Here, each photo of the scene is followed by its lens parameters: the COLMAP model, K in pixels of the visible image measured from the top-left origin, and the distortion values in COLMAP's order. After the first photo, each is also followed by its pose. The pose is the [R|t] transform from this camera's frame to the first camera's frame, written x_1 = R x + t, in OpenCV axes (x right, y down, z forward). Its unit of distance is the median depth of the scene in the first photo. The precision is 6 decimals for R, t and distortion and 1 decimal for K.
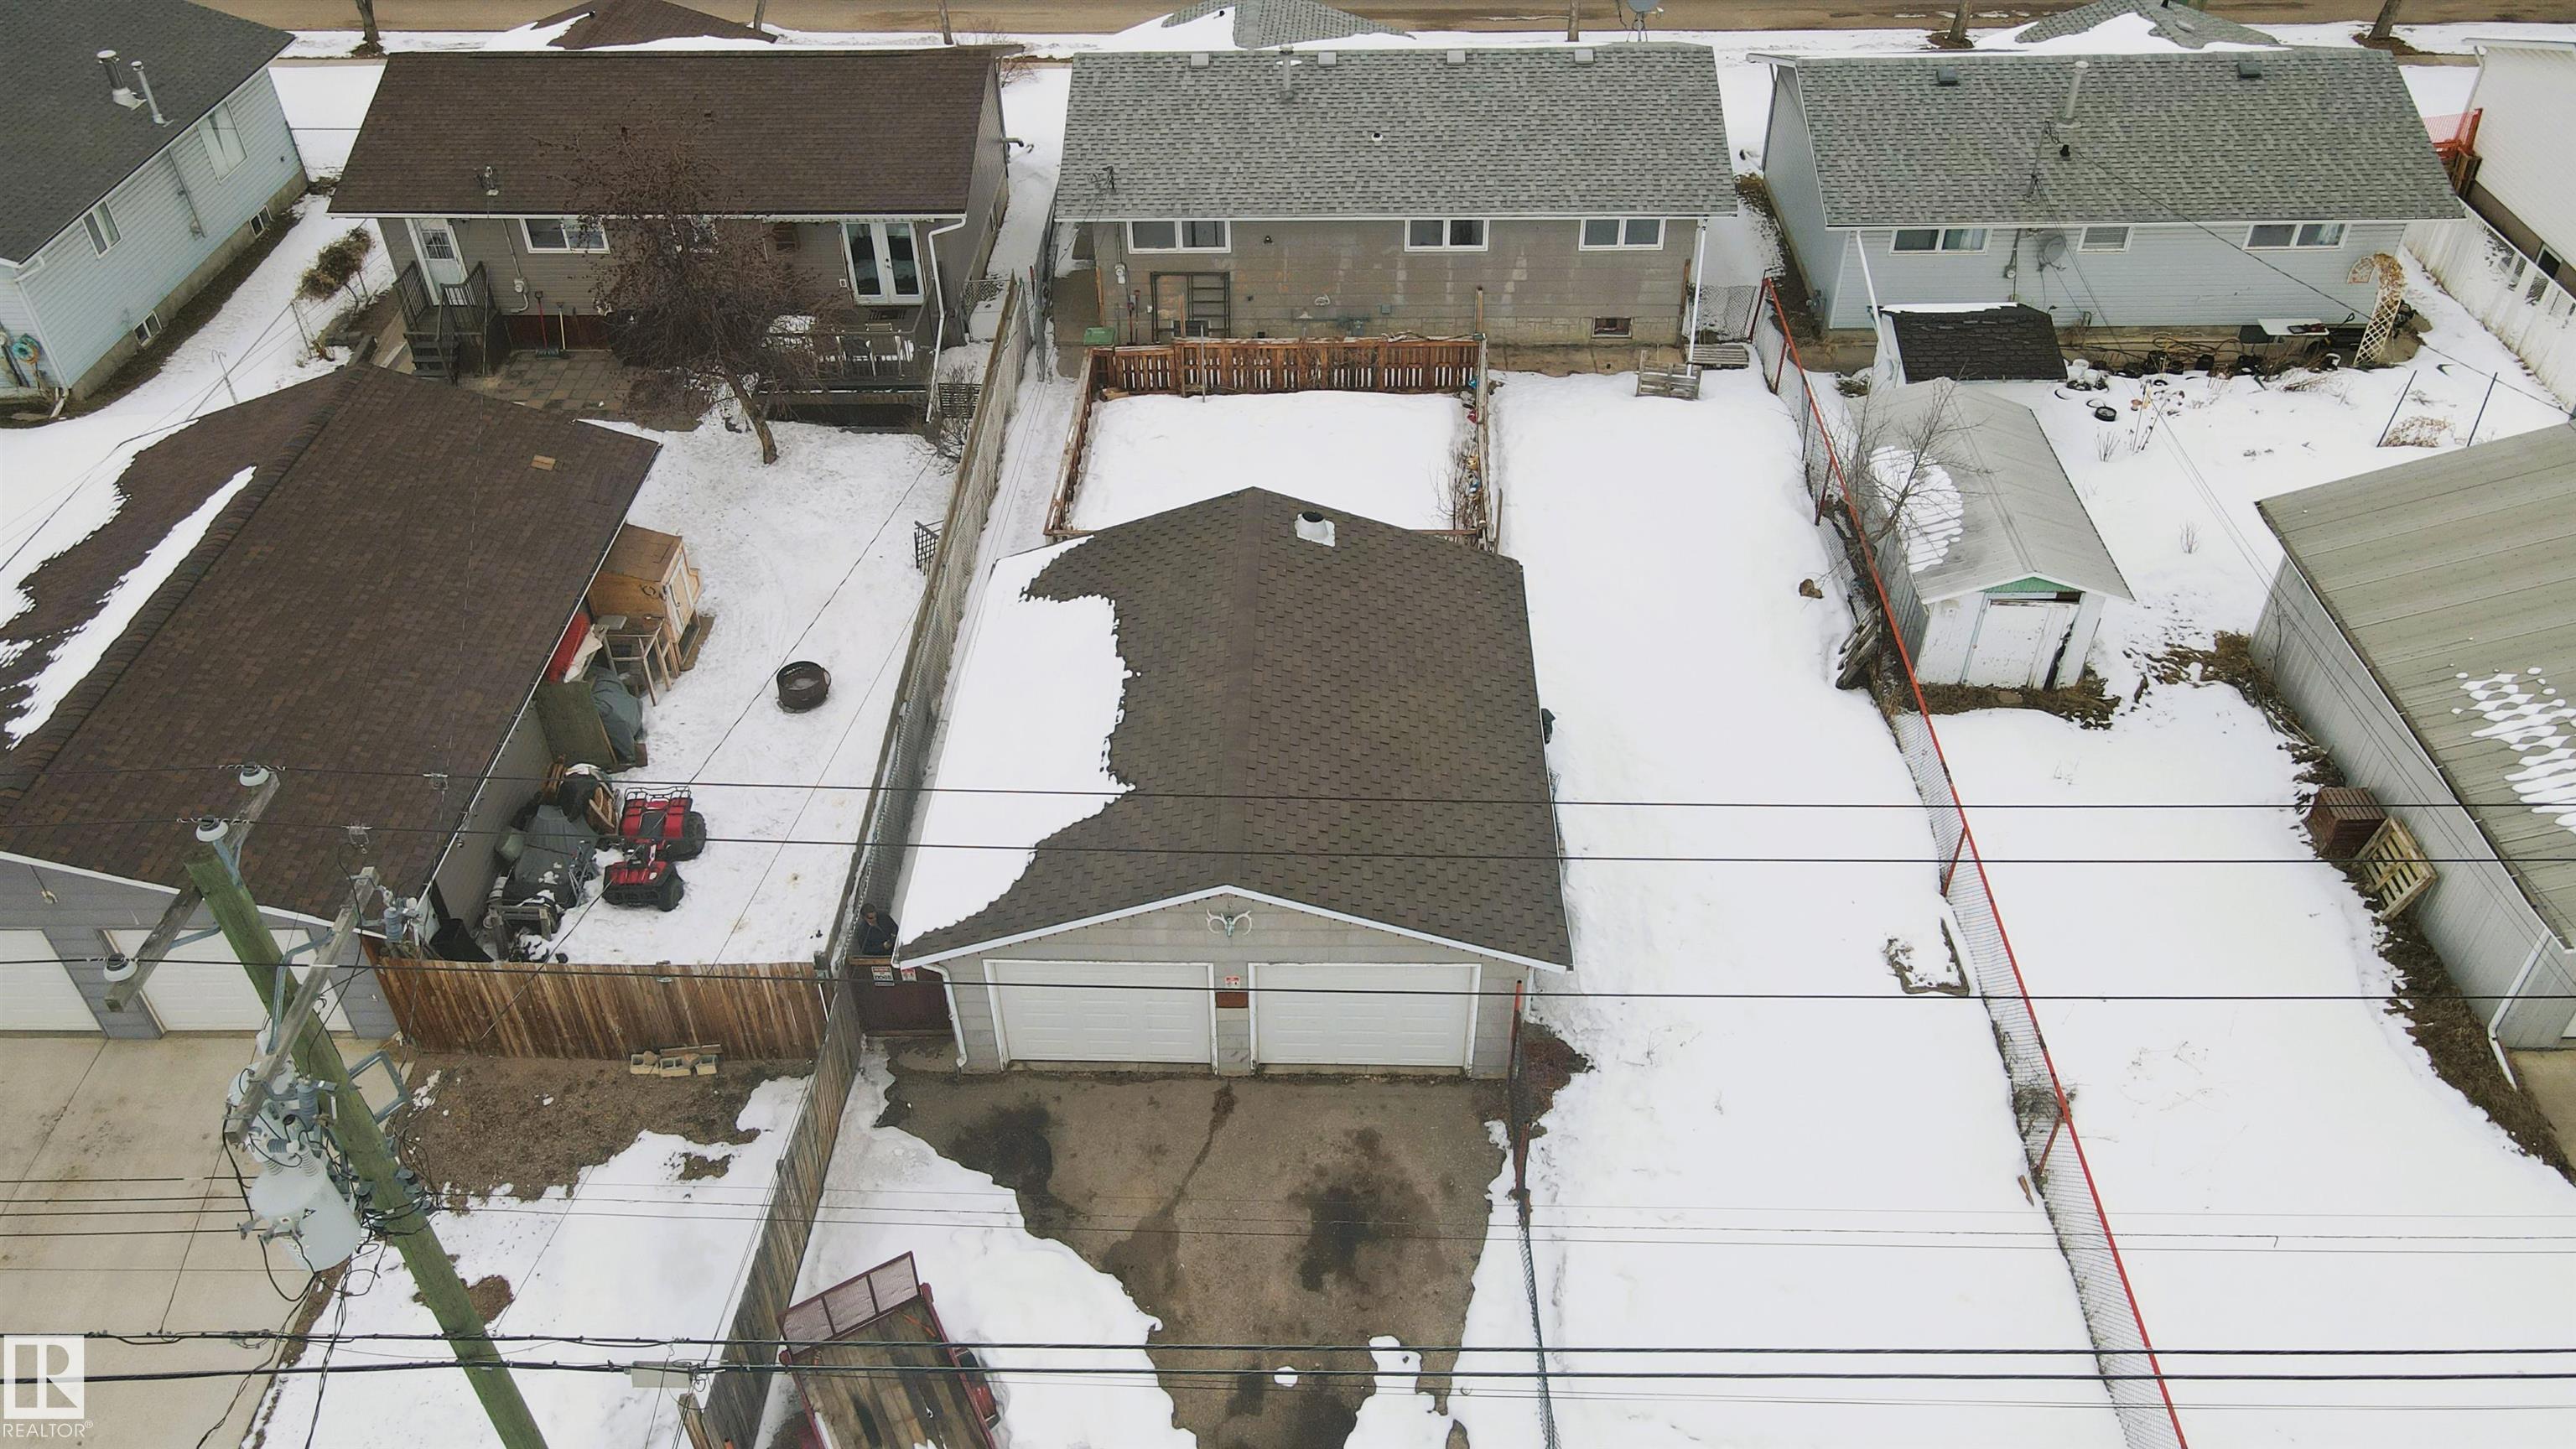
lens RADIAL K [[1860.8, 0, 1288.0], [0, 1860.8, 724.5], [0, 0, 1]] dist [0.050933, -0.001093]
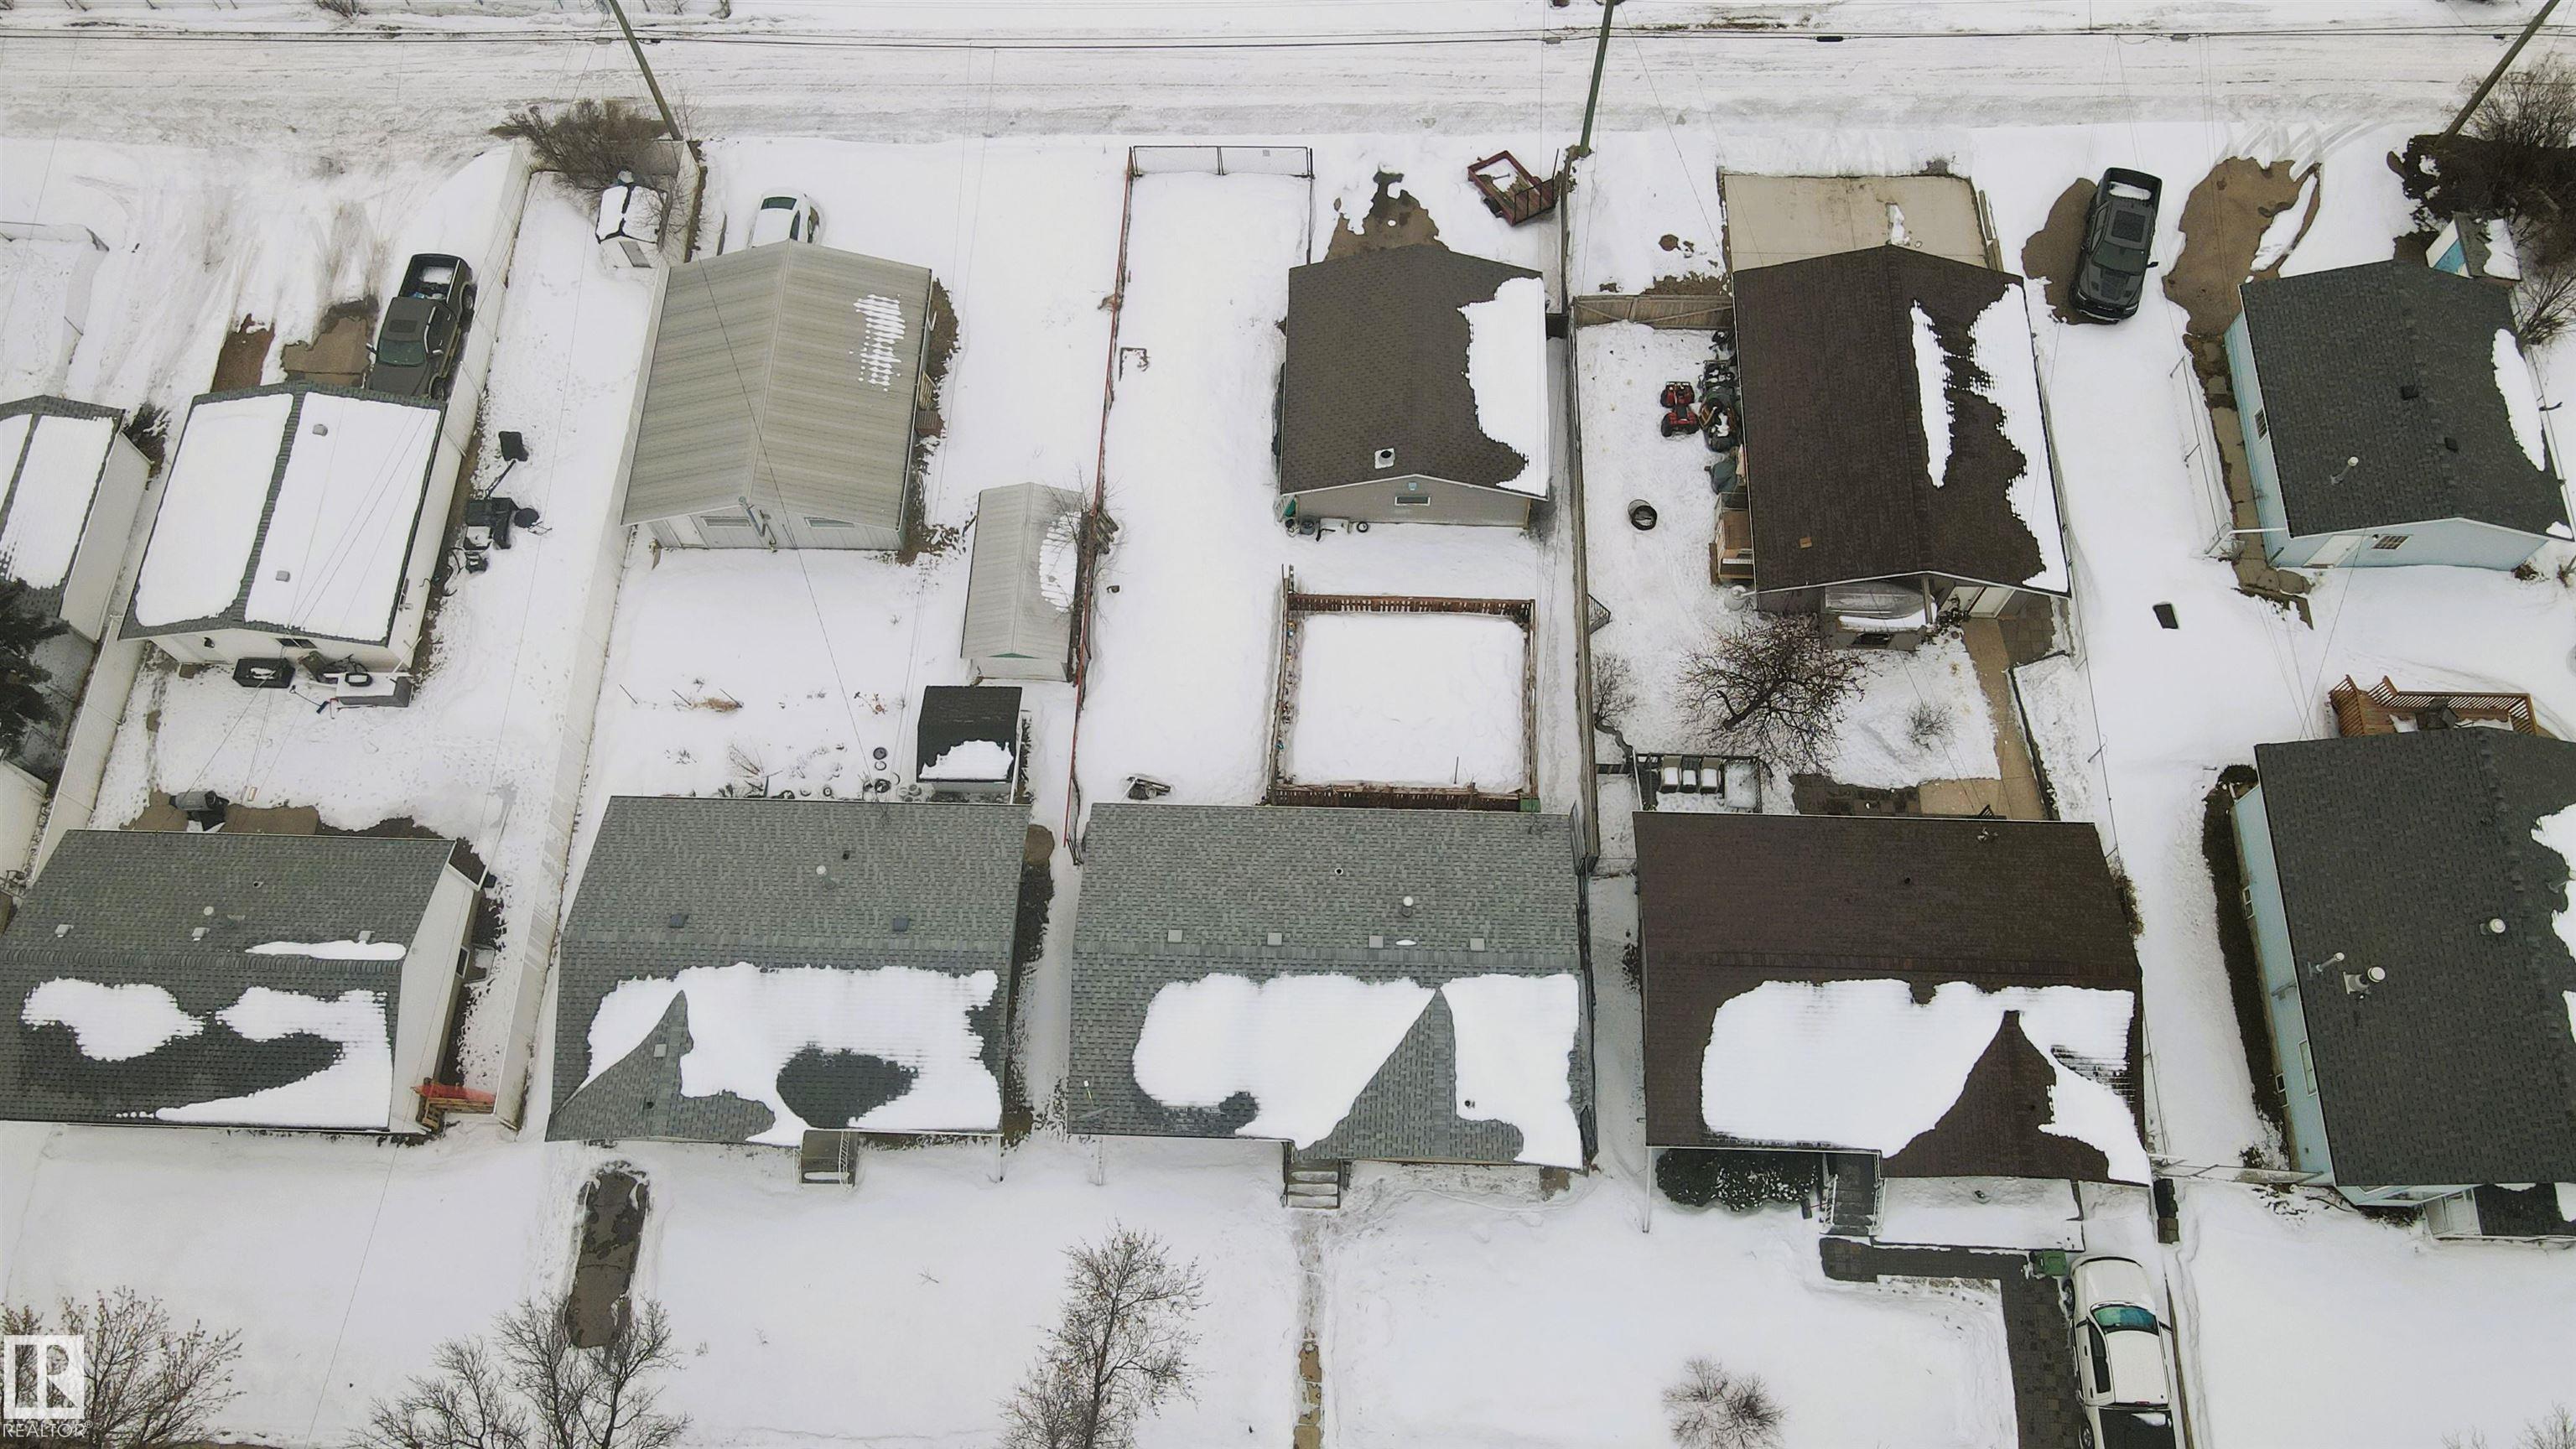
lens RADIAL K [[1860.8, 0, 1288.0], [0, 1860.8, 724.5], [0, 0, 1]] dist [0.050933, -0.001093]
pose [[-0.999316, 0.005637, 0.036548, 0.045039], [0.033486, -0.281387, 0.959010, -2.042808], [0.015690, 0.959578, 0.281006, 0.676004]]
